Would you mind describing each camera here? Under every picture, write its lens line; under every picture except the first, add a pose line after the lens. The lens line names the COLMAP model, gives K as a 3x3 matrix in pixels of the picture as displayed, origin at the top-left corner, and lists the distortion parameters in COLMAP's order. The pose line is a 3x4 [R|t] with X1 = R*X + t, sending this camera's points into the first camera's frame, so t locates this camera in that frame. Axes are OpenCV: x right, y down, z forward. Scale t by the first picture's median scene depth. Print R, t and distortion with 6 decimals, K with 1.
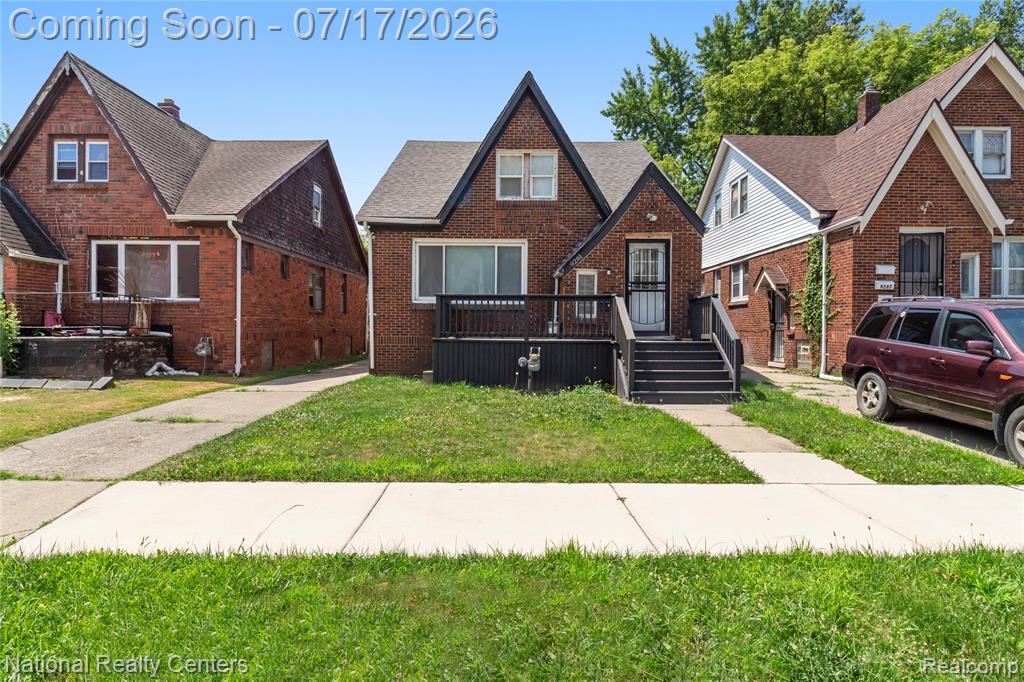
lens RADIAL K [[580.1, 0, 509.4], [0, 580.1, 338.9], [0, 0, 1]] dist [0.002959, 0.002004]
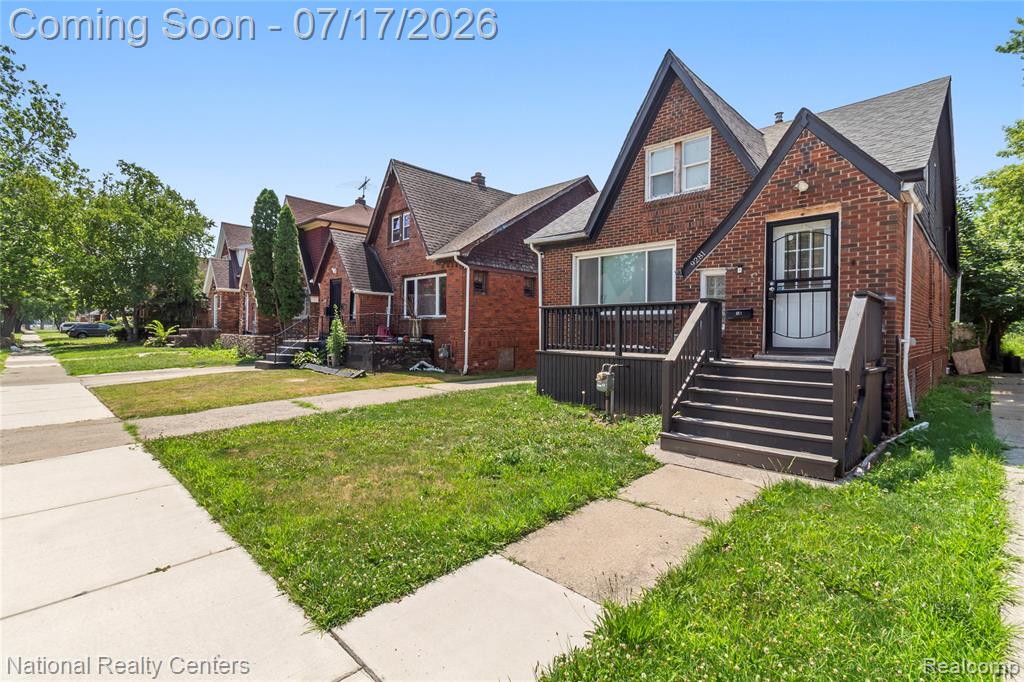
lens RADIAL K [[479.3, 0, 512.0], [0, 479.3, 332.6], [0, 0, 1]] dist [0.007765, -0.001404]
pose [[0.715313, 0.002710, -0.698799, 0.361703], [-0.016776, 0.999771, -0.013295, -0.017056], [0.698603, 0.021233, 0.715195, 0.309483]]
